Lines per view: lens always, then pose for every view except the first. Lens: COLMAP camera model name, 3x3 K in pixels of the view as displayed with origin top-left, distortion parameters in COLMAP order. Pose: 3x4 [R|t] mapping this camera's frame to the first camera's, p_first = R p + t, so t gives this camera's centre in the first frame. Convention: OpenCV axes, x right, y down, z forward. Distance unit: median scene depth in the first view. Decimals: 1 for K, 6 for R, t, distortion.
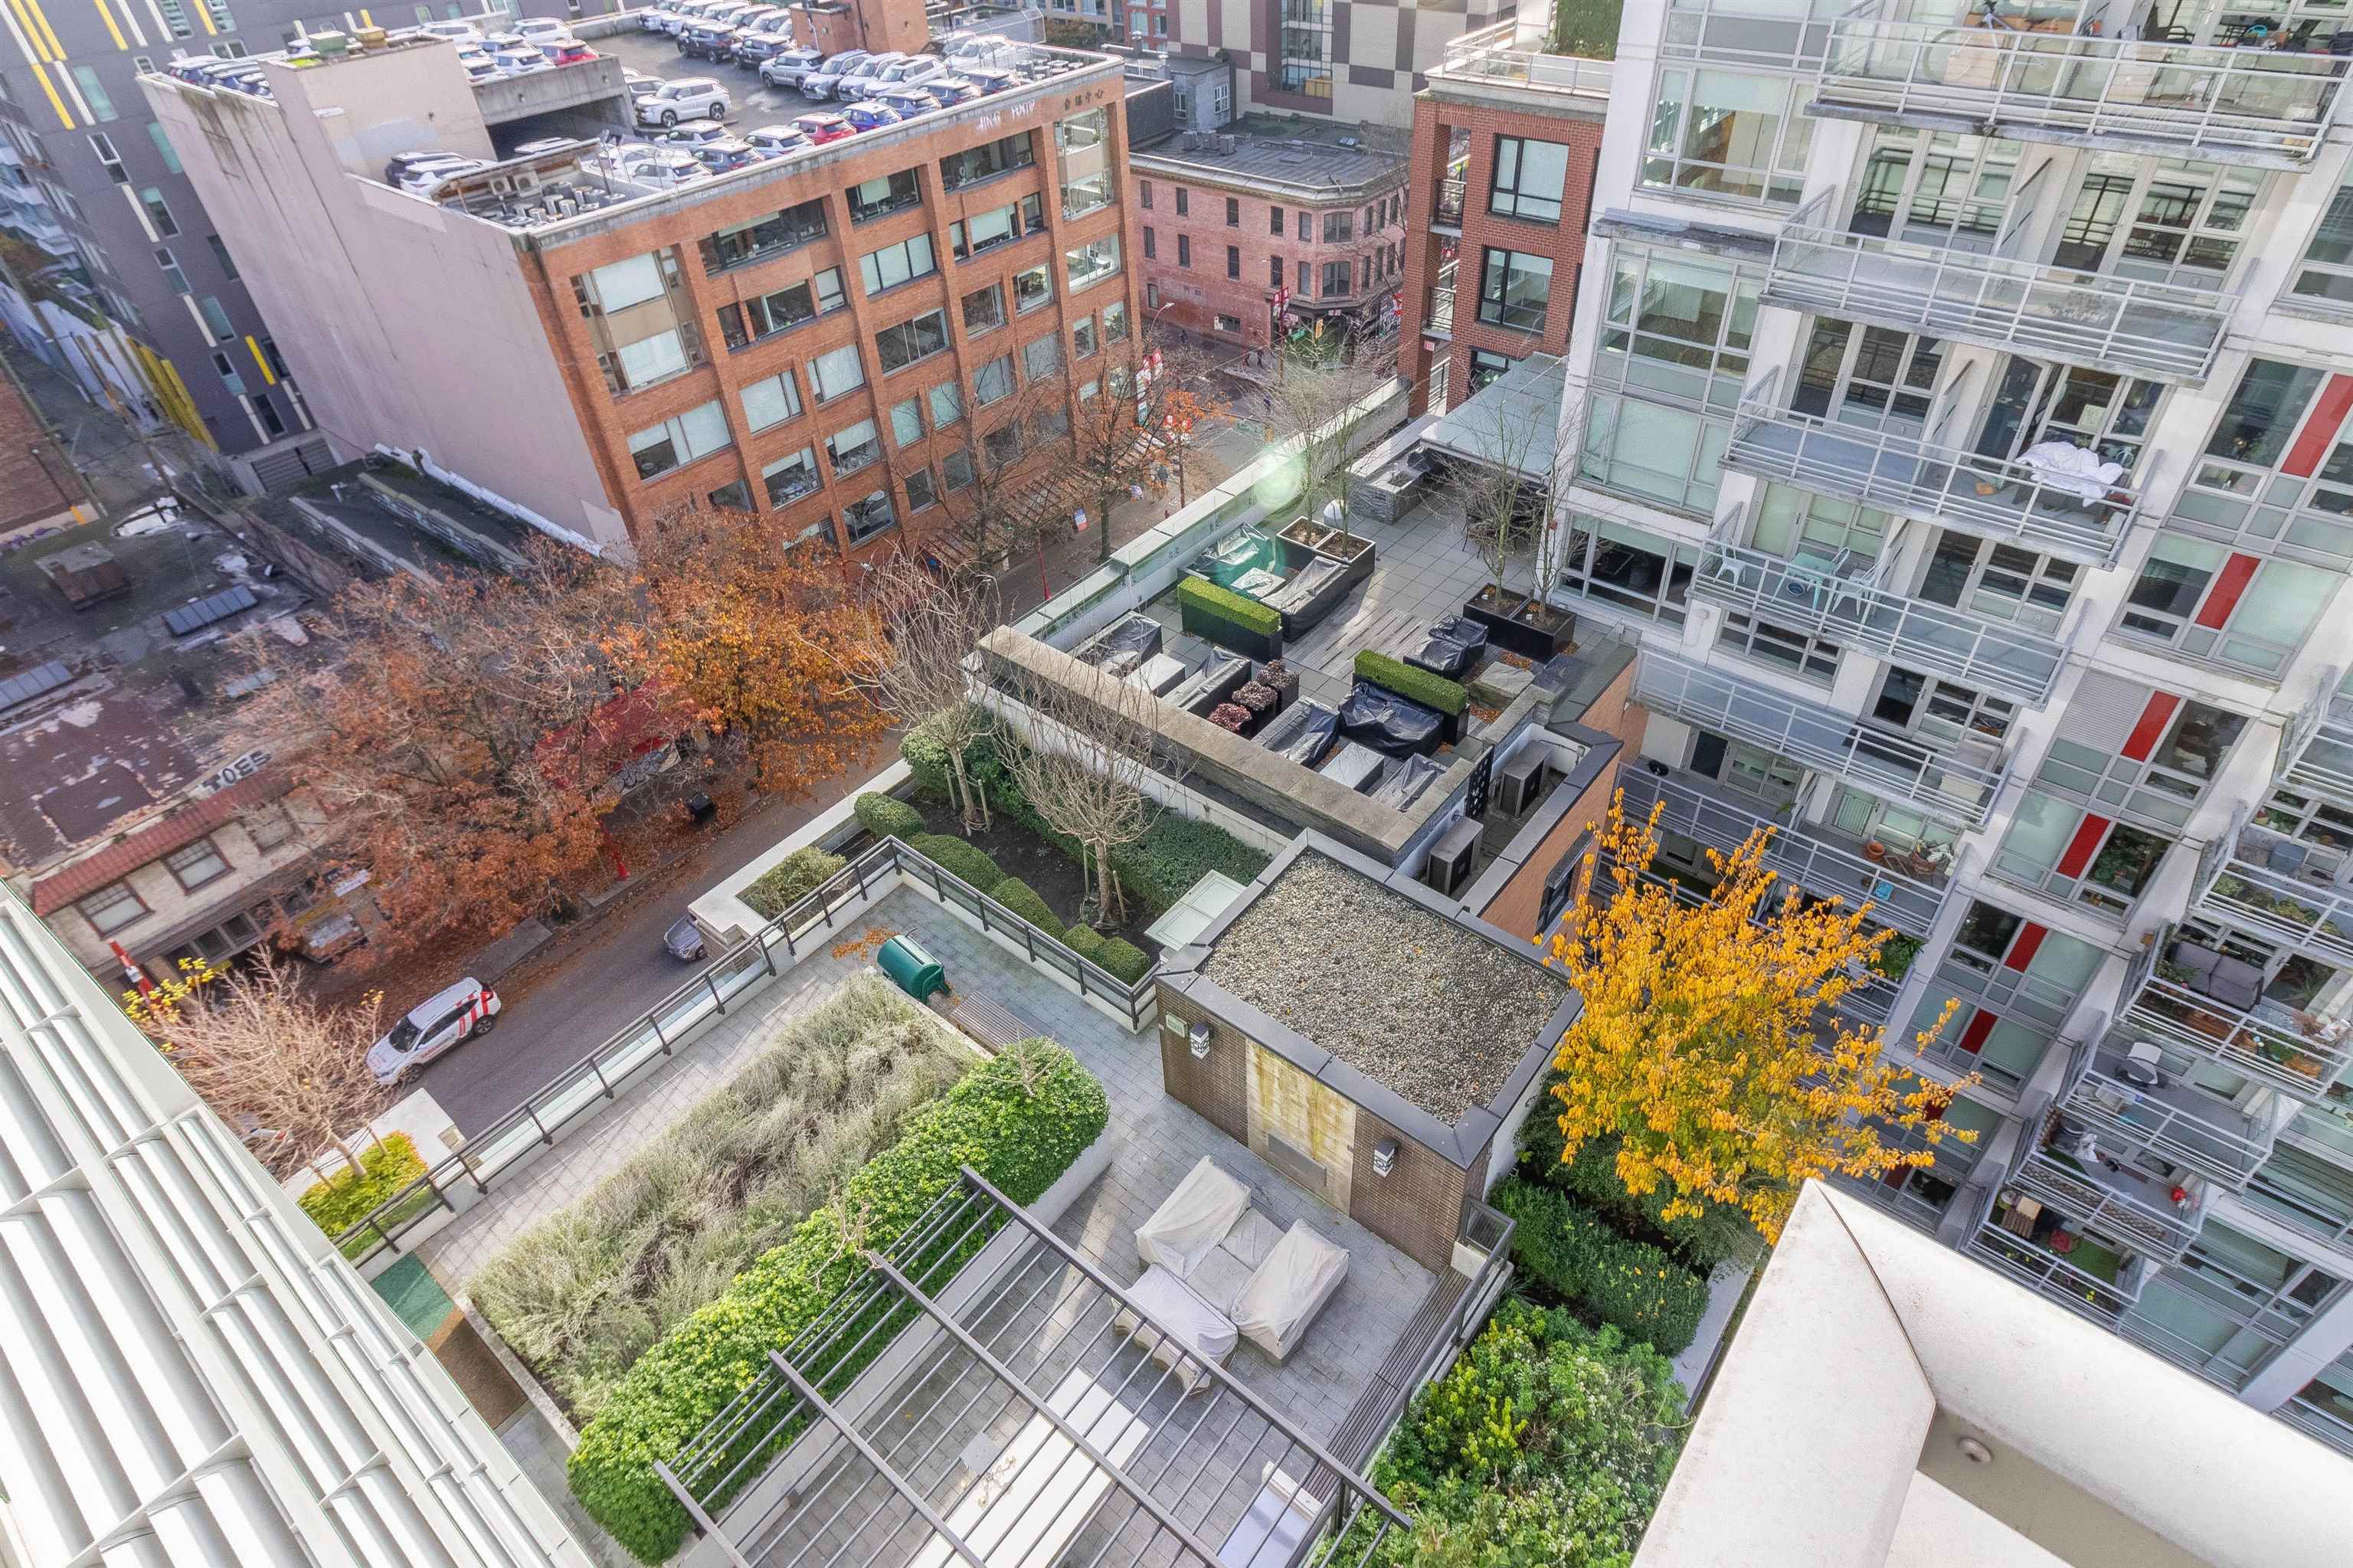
lens RADIAL K [[1272.7, 0, 1206.4], [0, 1272.7, 786.7], [0, 0, 1]] dist [0.005166, 0.000813]
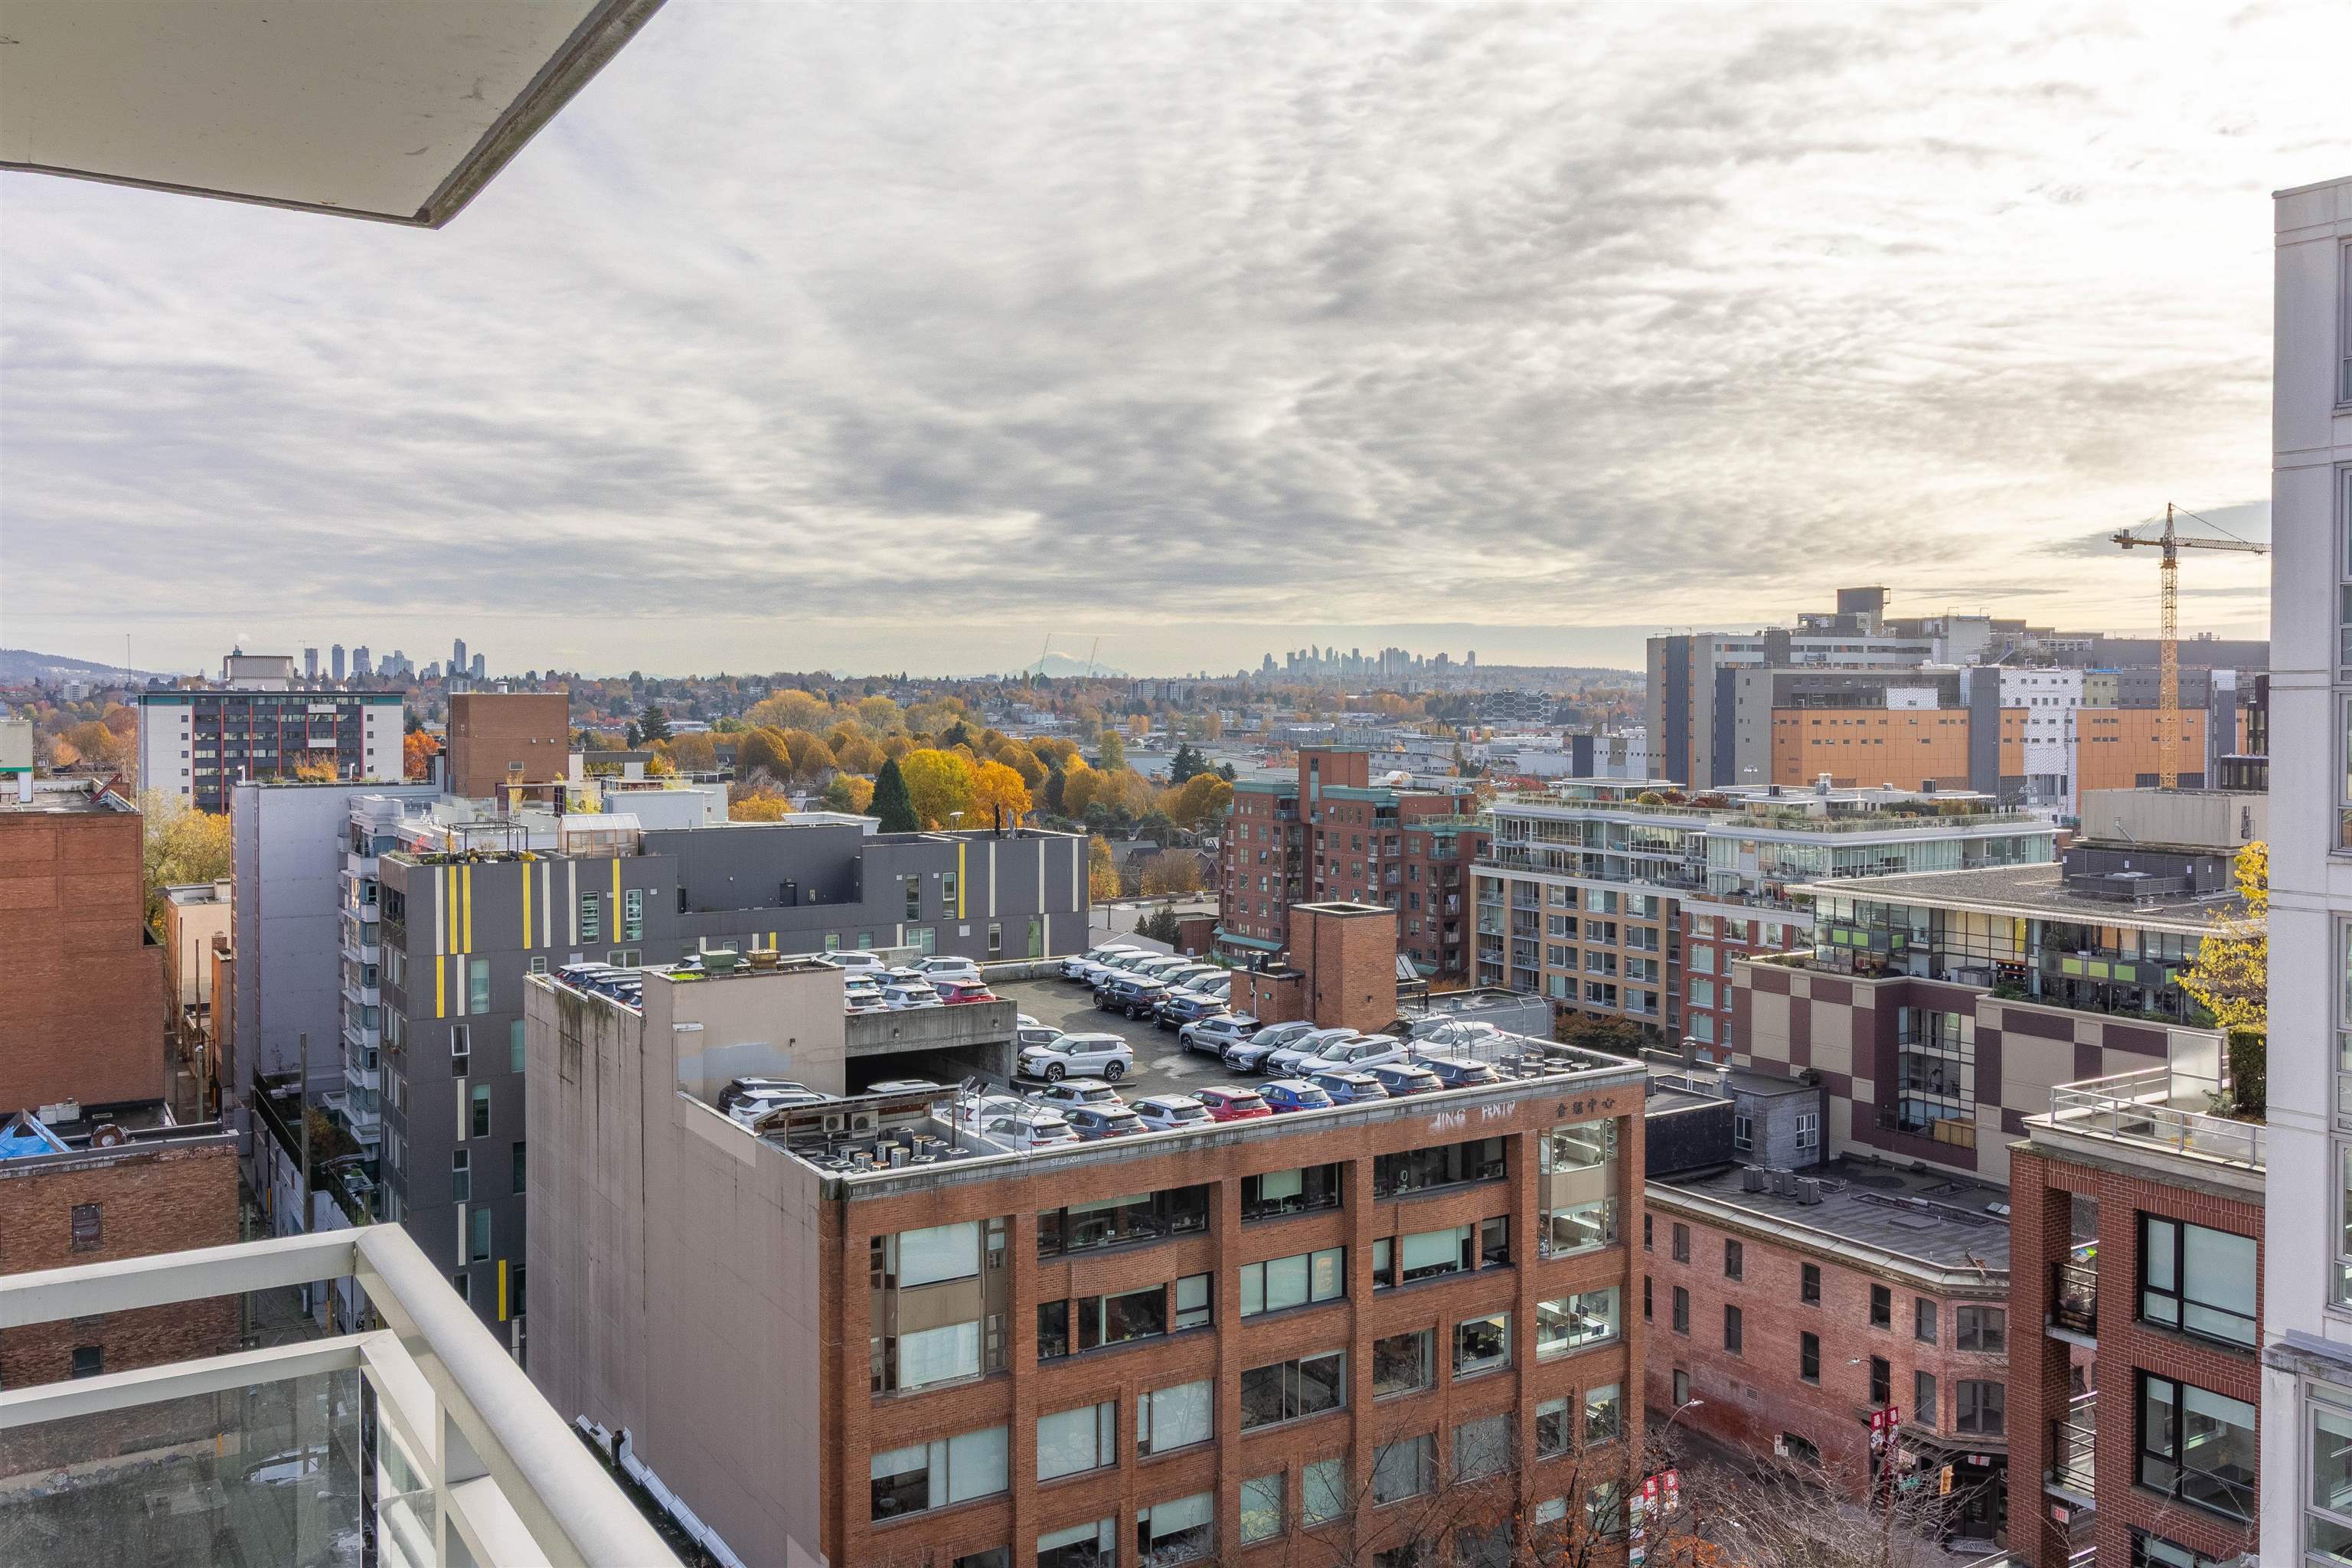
lens RADIAL K [[1958.0, 0, 1144.3], [0, 1958.0, 719.5], [0, 0, 1]] dist [0.006713, 0.001126]
pose [[0.940600, 0.041465, -0.336976, 0.038374], [-0.245325, 0.769130, -0.590131, 0.018079], [0.234709, 0.637745, 0.733616, -0.031381]]
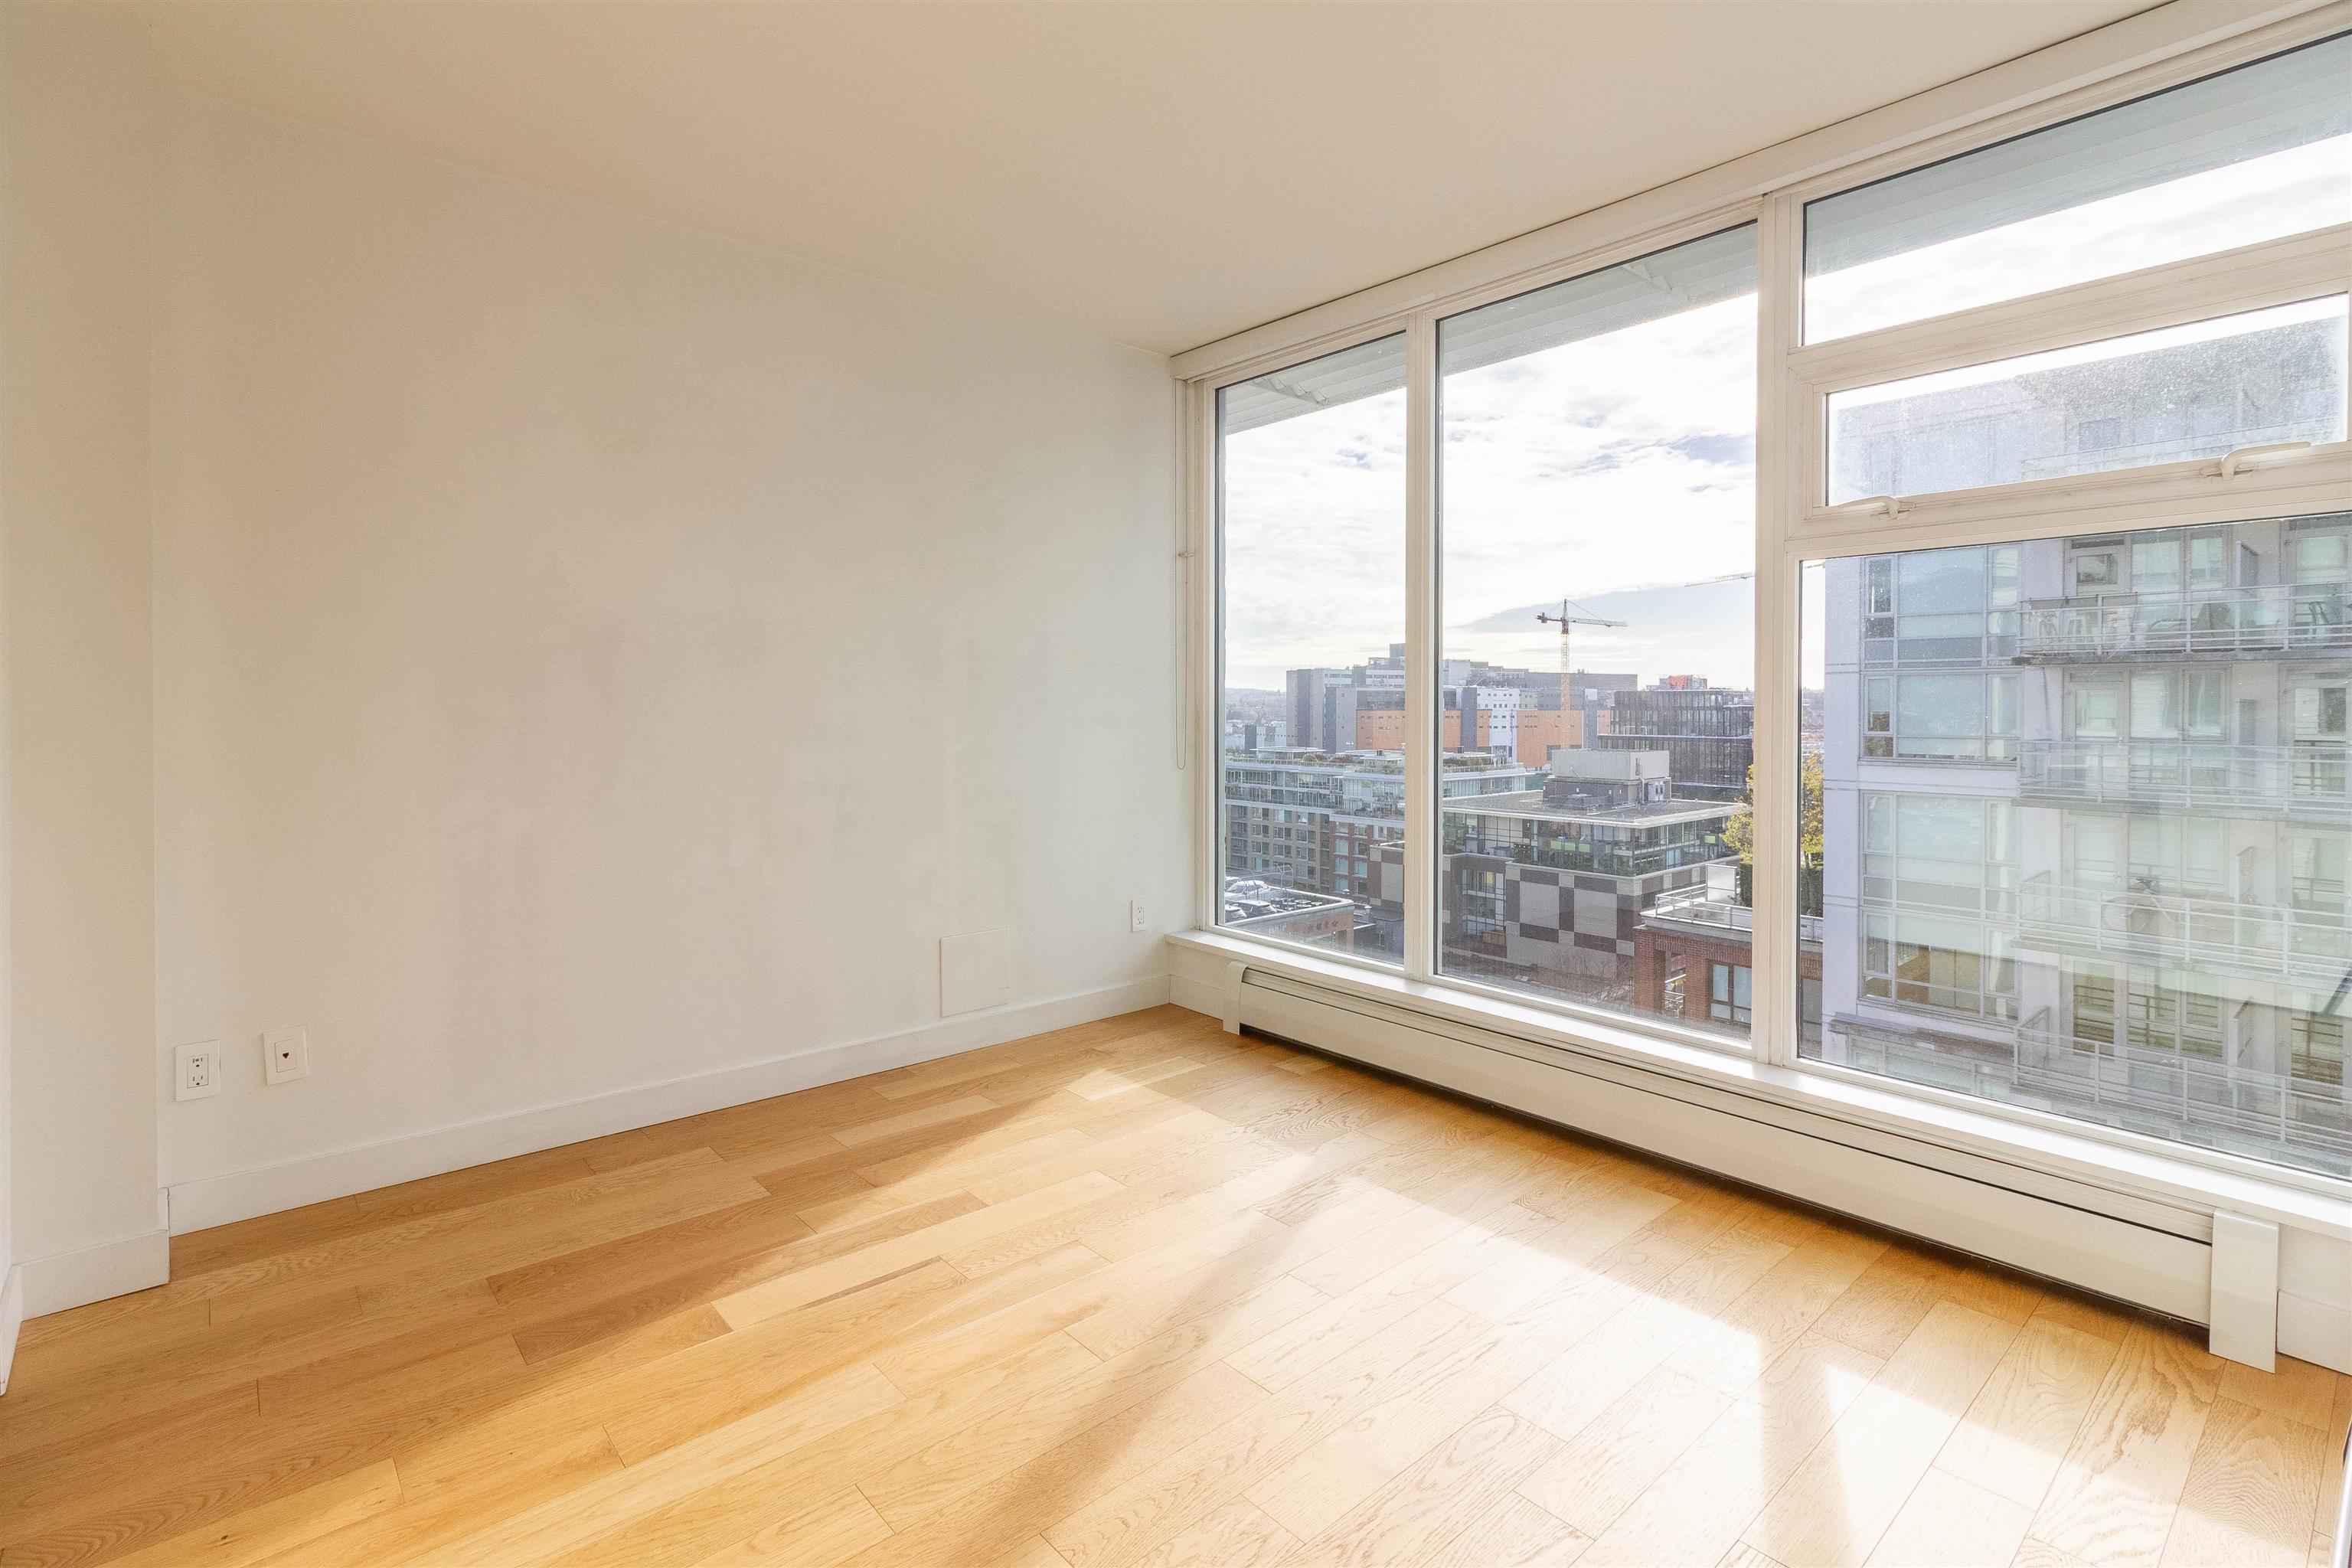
lens RADIAL K [[1136.1, 0, 1157.8], [0, 1136.1, 711.8], [0, 0, 1]] dist [0.005178, 0.000029]
pose [[0.981548, 0.040706, -0.186834, -0.058165], [-0.150833, 0.765375, -0.625660, 0.047392], [0.117530, 0.642296, 0.757392, -0.040931]]
